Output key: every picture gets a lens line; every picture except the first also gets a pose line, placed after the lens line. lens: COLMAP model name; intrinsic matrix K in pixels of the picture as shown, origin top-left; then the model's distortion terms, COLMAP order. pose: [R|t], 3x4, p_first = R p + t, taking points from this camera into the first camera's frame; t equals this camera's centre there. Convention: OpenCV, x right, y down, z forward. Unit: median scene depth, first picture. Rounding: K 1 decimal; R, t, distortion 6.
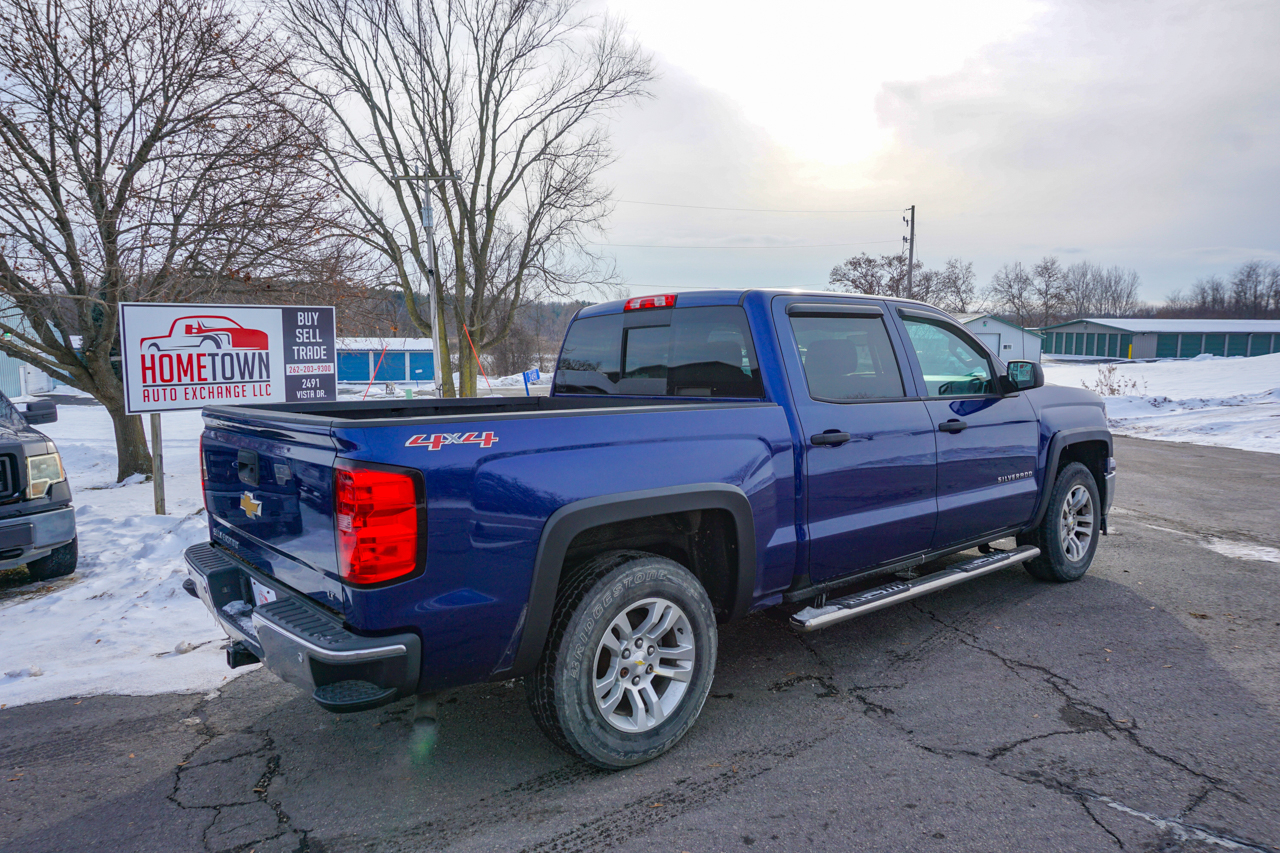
lens RADIAL K [[842.9, 0, 634.2], [0, 842.9, 424.6], [0, 0, 1]] dist [-0.035982, 0.014838]
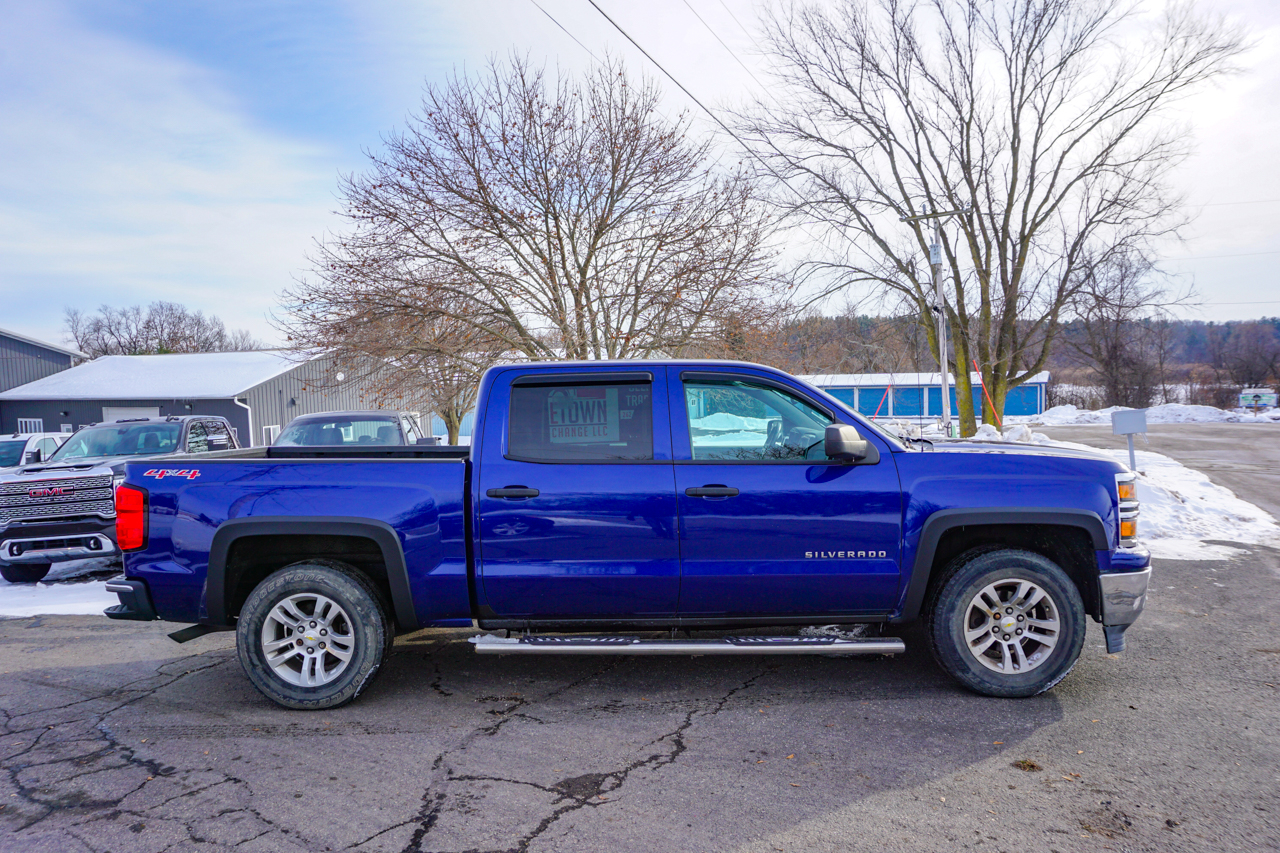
lens RADIAL K [[842.9, 0, 634.2], [0, 842.9, 424.6], [0, 0, 1]] dist [-0.035982, 0.014838]
pose [[0.752204, 0.014342, -0.658774, 0.545575], [-0.040766, 0.998861, -0.024801, -0.026321], [0.657668, 0.045511, 0.751932, 0.113407]]
